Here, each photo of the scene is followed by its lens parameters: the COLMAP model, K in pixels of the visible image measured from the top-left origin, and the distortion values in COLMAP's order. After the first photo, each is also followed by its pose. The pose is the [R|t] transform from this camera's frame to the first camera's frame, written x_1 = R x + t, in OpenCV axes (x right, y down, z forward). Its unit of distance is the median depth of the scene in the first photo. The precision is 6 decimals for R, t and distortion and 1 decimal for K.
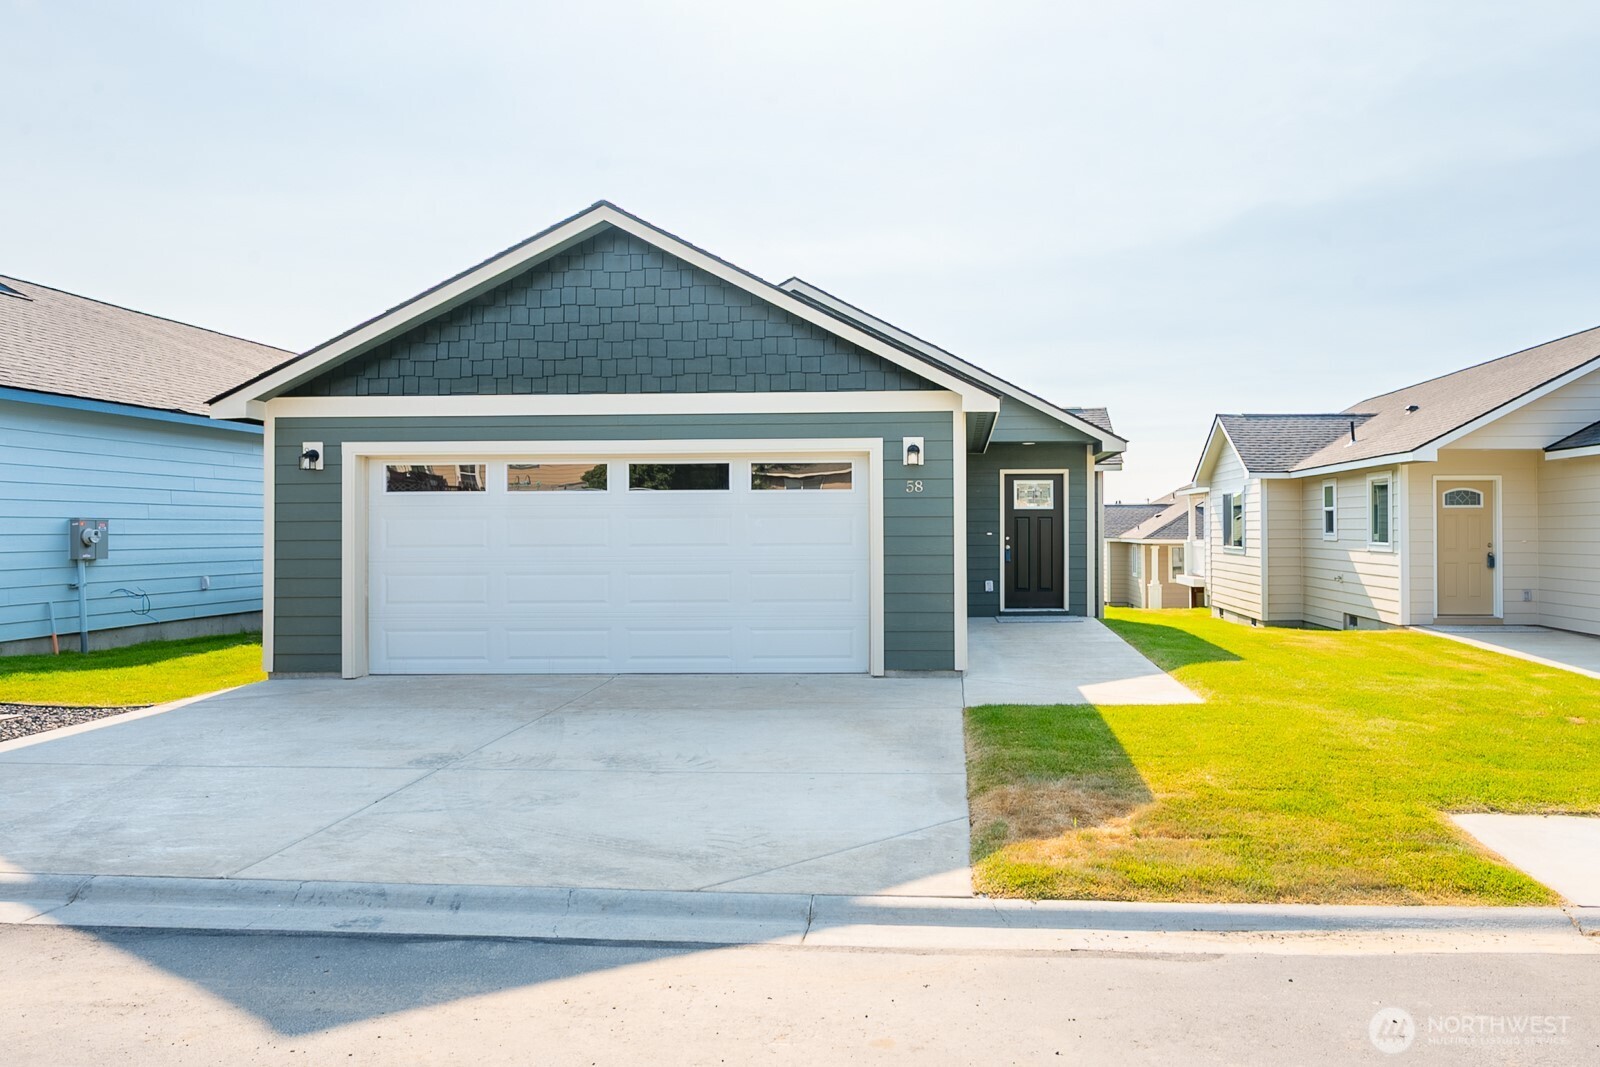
lens RADIAL K [[1154.4, 0, 937.6], [0, 1154.4, 511.2], [0, 0, 1]] dist [-0.004339, 0.000558]
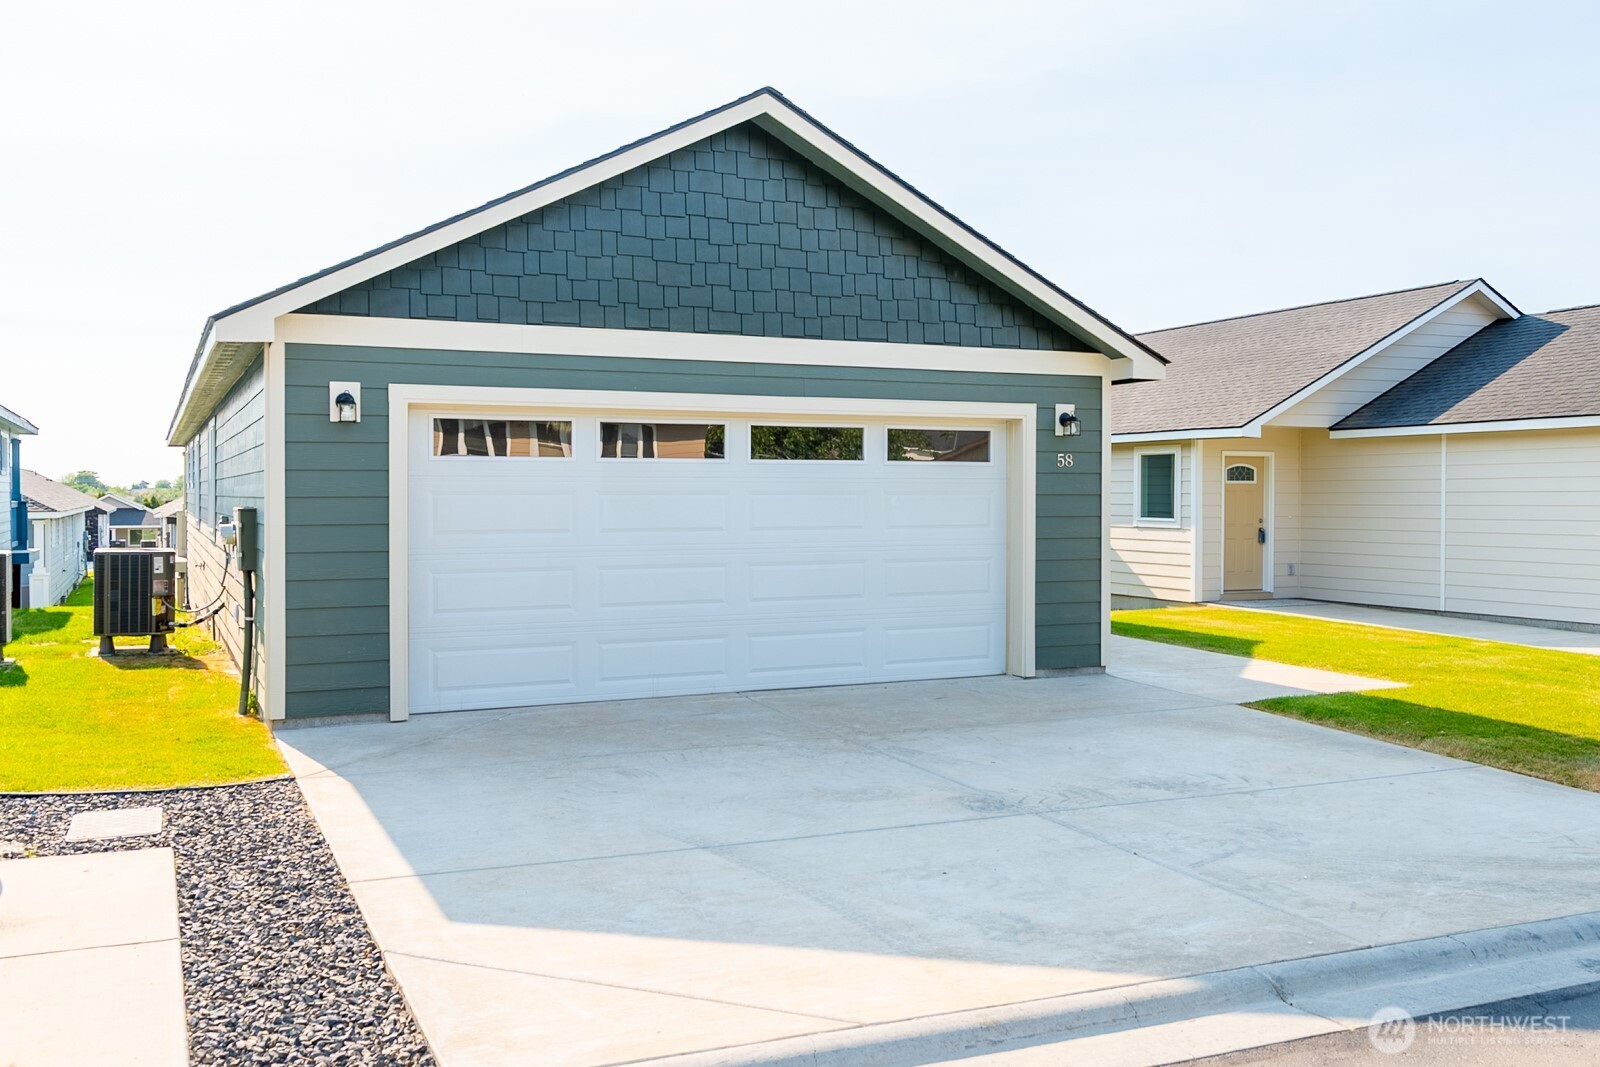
lens RADIAL K [[1382.6, 0, 797.9], [0, 1382.6, 519.5], [0, 0, 1]] dist [0.000119, -0.001045]
pose [[0.897633, -0.003071, 0.440732, -0.662374], [-0.011432, 0.999477, 0.030246, -0.005911], [-0.440594, -0.032188, 0.897129, 0.140574]]
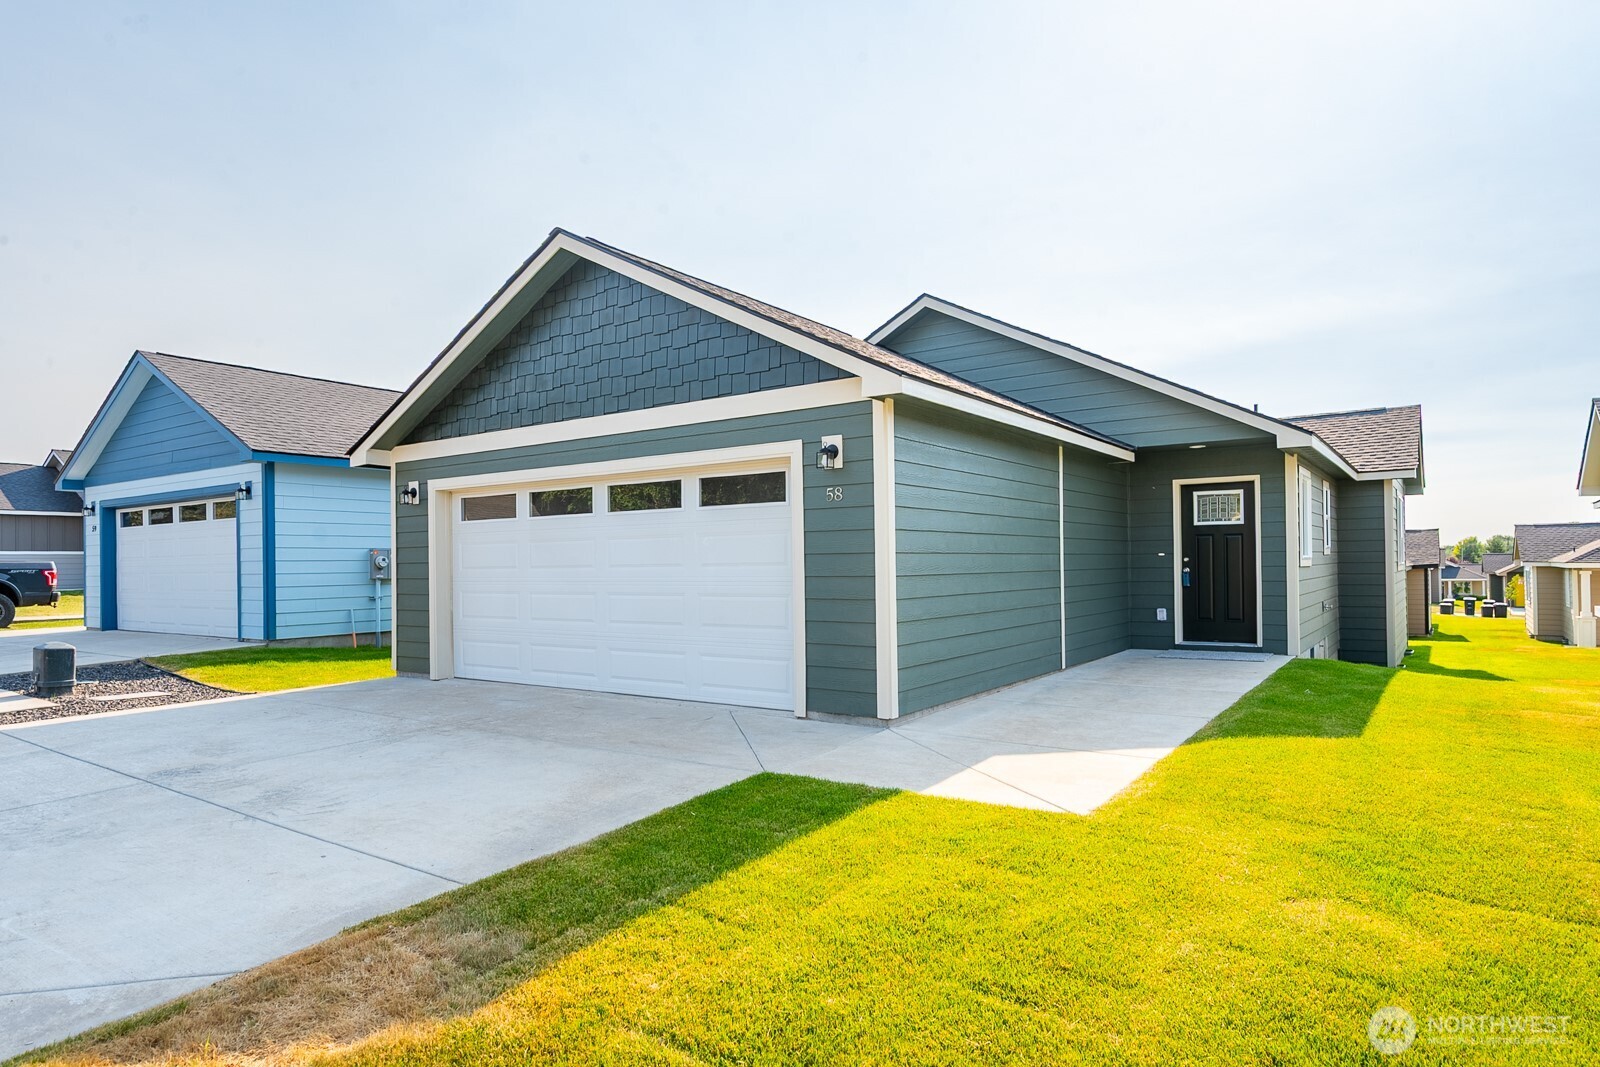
lens RADIAL K [[924.0, 0, 800.3], [0, 924.0, 549.0], [0, 0, 1]] dist [0.000530, -0.002901]
pose [[0.828061, -0.014432, -0.560452, 0.331640], [0.016717, 0.999860, -0.001048, 0.018357], [0.560388, -0.008502, 0.828186, 0.426826]]
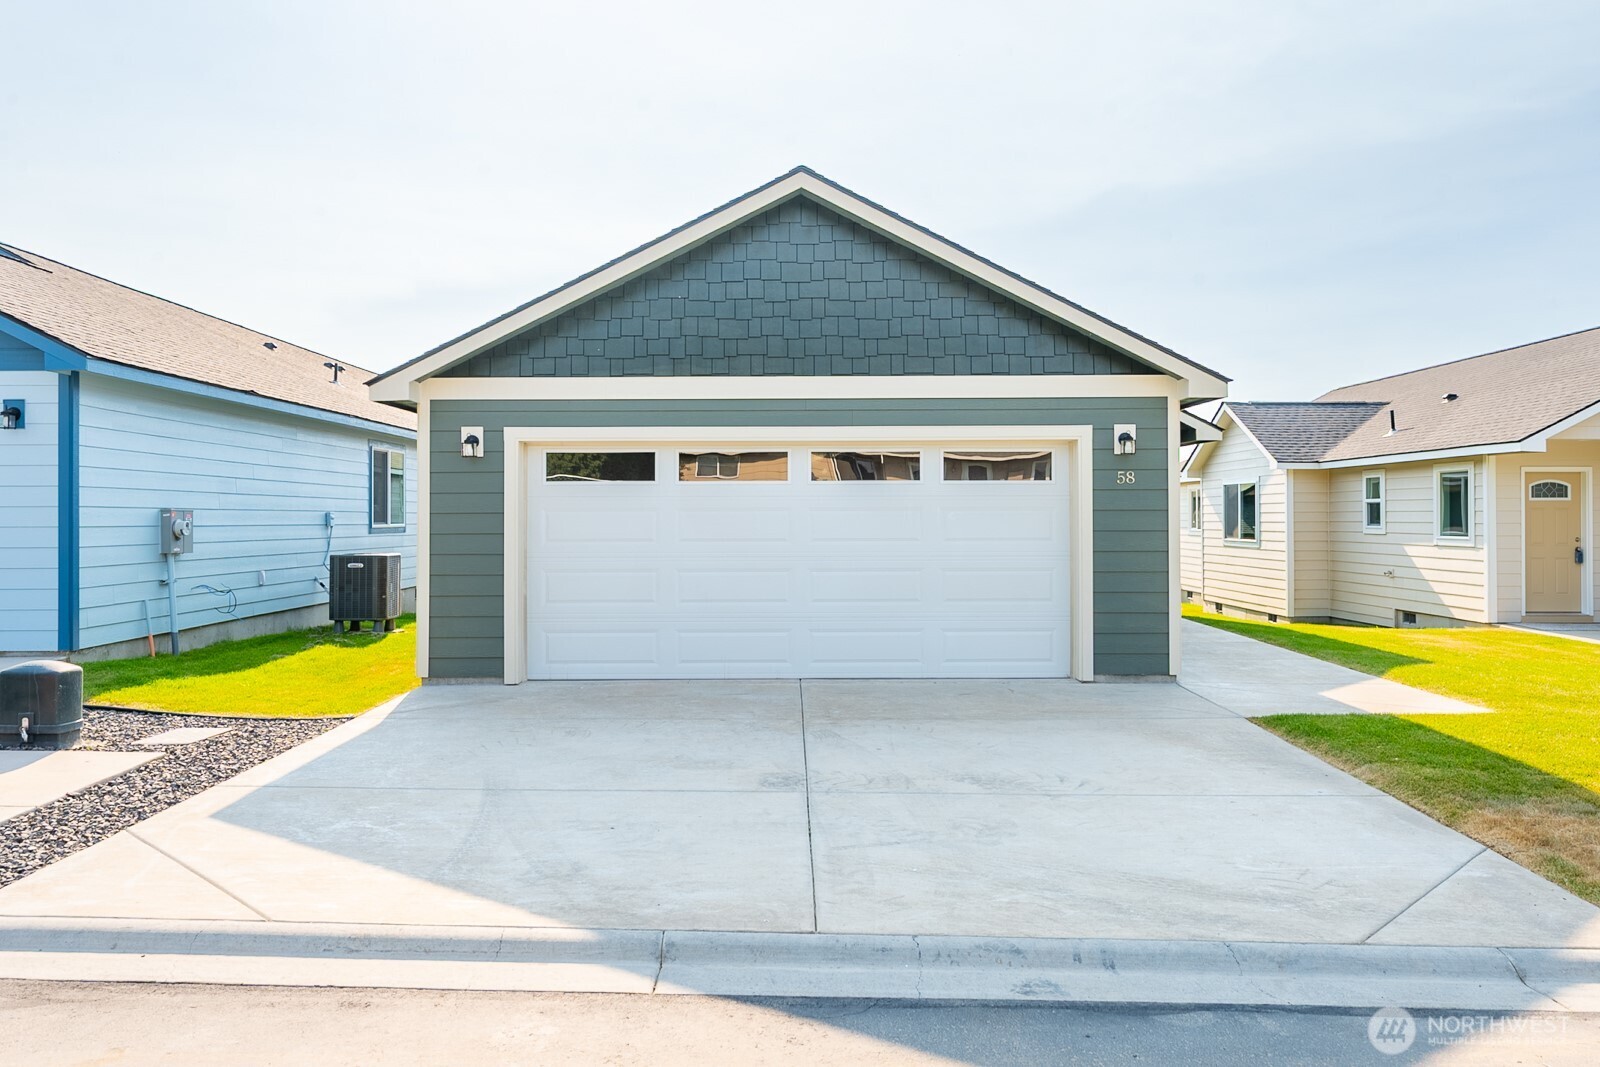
lens RADIAL K [[1179.1, 0, 798.7], [0, 1179.1, 508.1], [0, 0, 1]] dist [-0.007172, 0.008402]
pose [[0.999706, 0.003026, 0.024046, -0.304040], [-0.003198, 0.999969, 0.007137, -0.002762], [-0.024024, -0.007212, 0.999685, 0.055717]]
